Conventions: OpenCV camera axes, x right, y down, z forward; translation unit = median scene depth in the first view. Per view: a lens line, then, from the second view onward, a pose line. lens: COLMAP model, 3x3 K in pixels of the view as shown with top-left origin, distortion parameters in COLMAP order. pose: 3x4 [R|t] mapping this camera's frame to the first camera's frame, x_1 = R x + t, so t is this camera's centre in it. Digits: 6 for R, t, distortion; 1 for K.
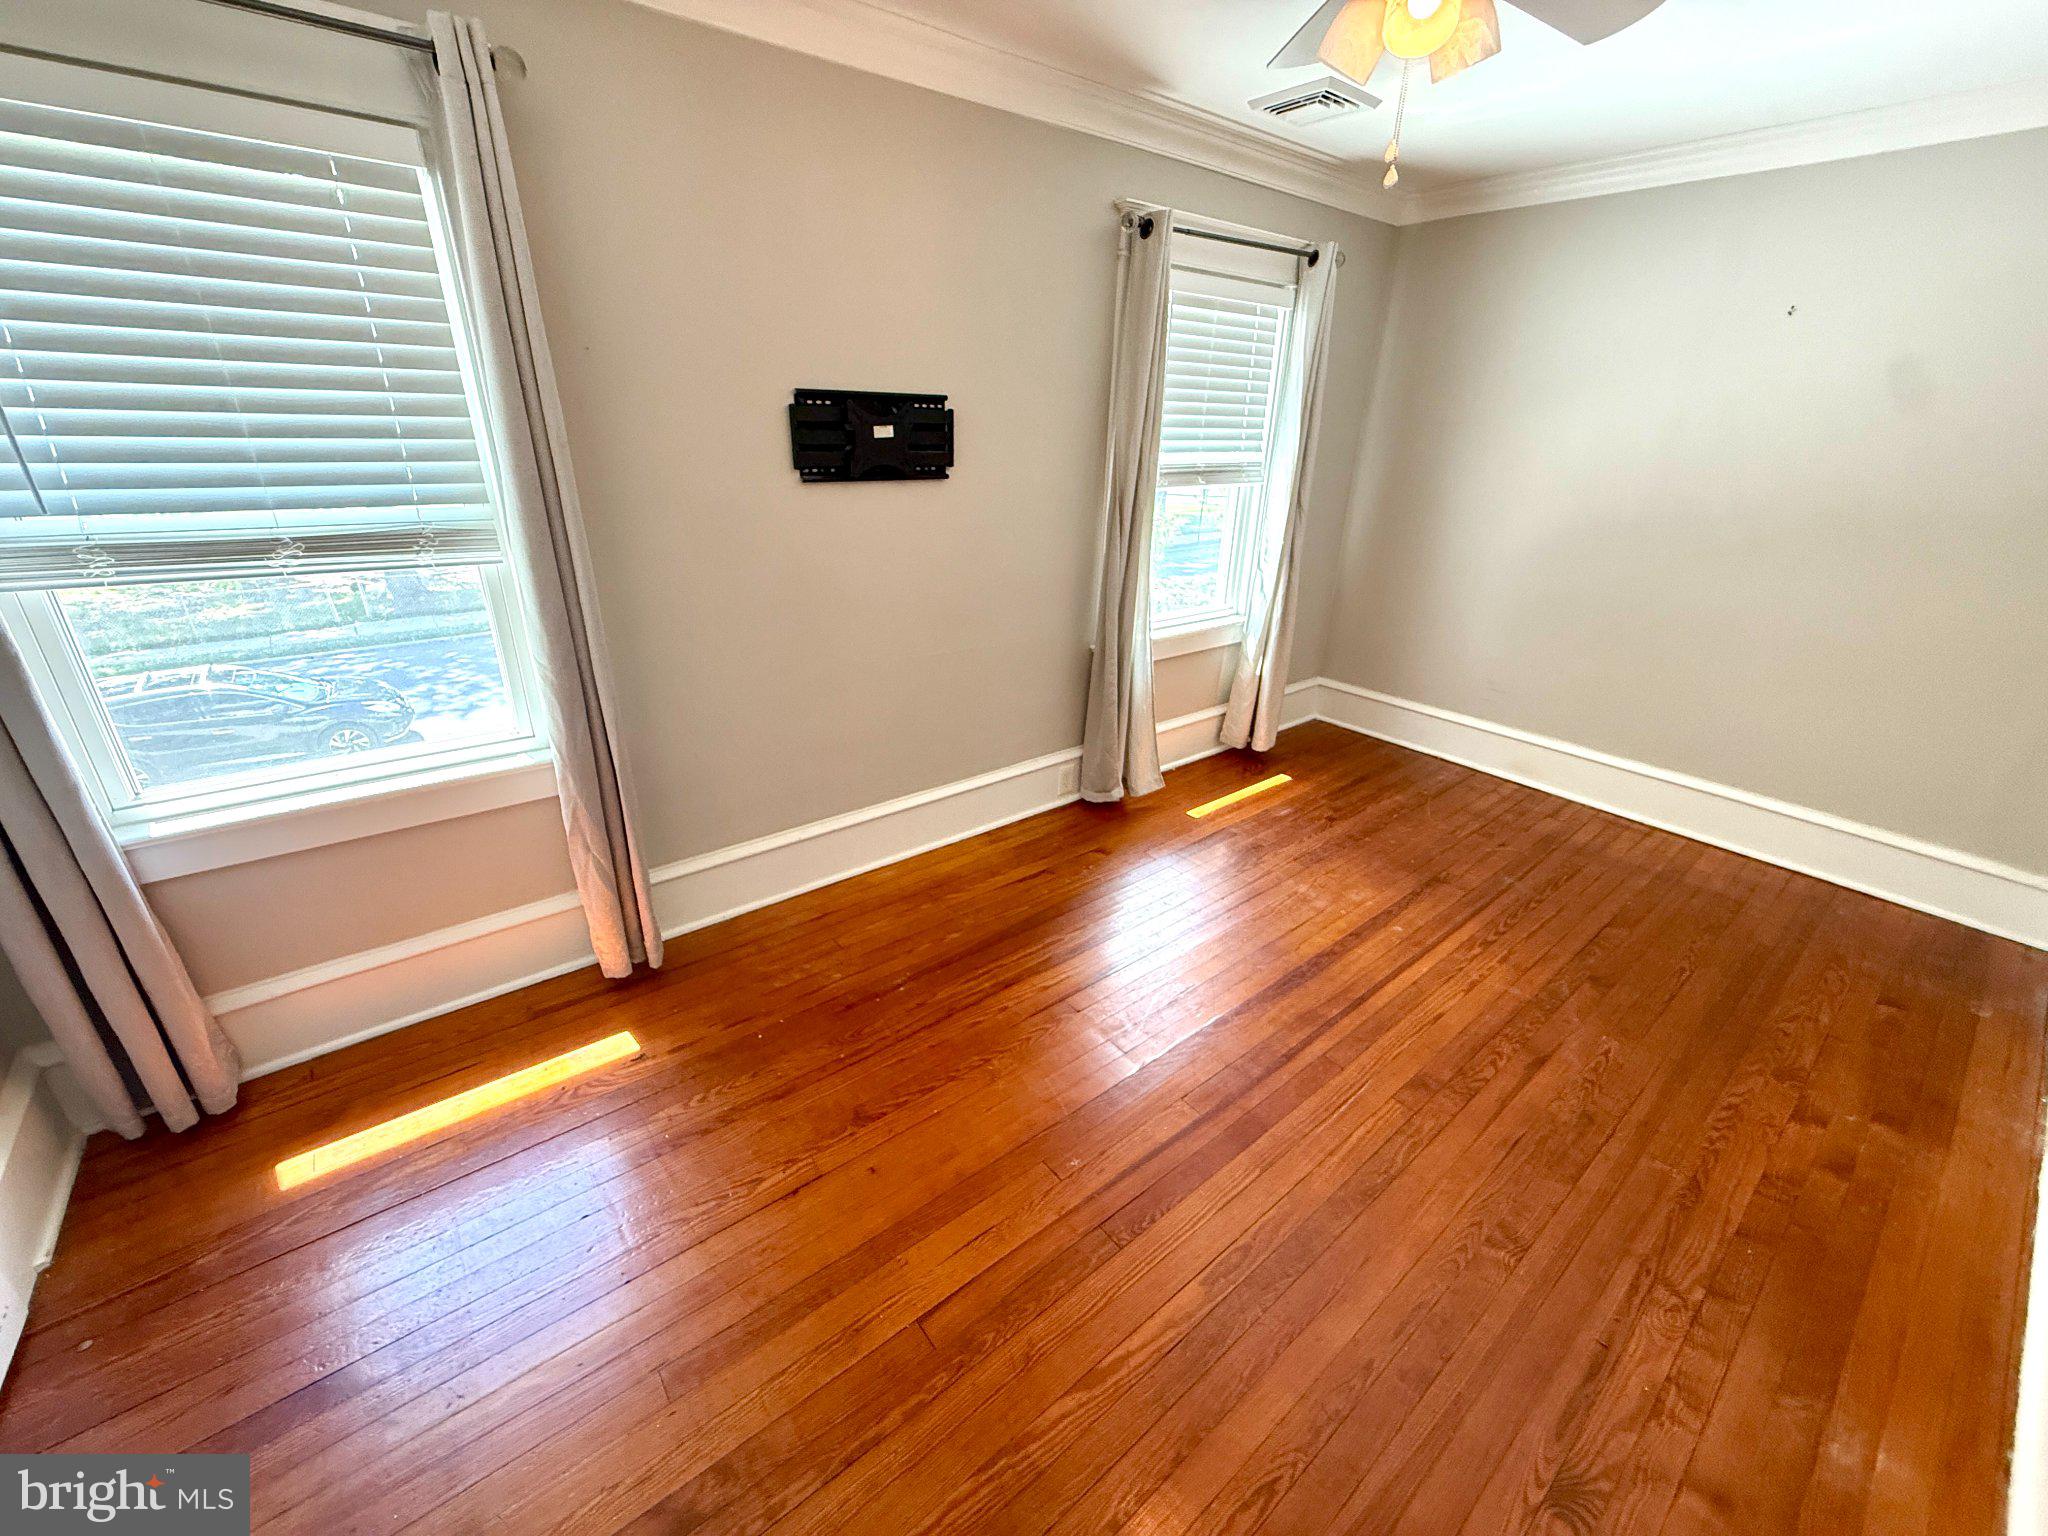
lens RADIAL K [[818.6, 0, 1012.3], [0, 818.6, 763.3], [0, 0, 1]] dist [0.001592, -0.000841]
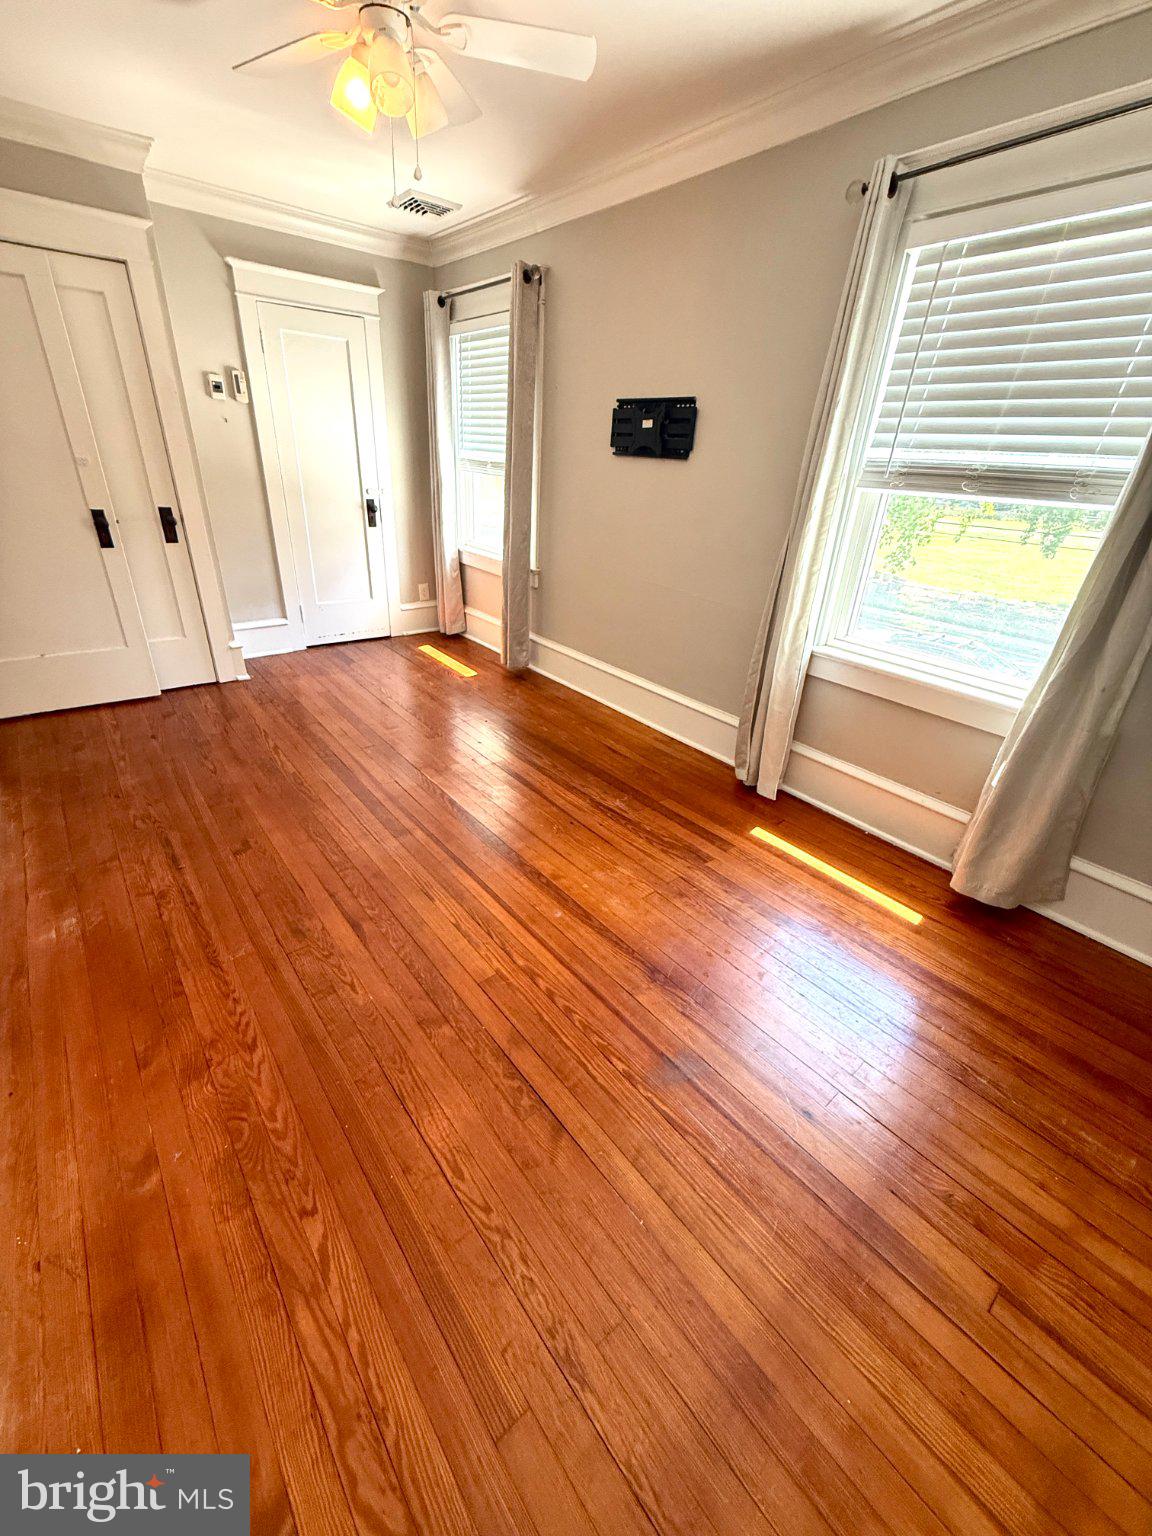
lens RADIAL K [[614.0, 0, 575.7], [0, 614.0, 753.0], [0, 0, 1]] dist [0.001592, -0.000841]
pose [[0.011491, 0.420248, -0.907337, 1.174933], [-0.435745, 0.818812, 0.373728, -0.266689], [0.899997, 0.391073, 0.192530, 0.891907]]
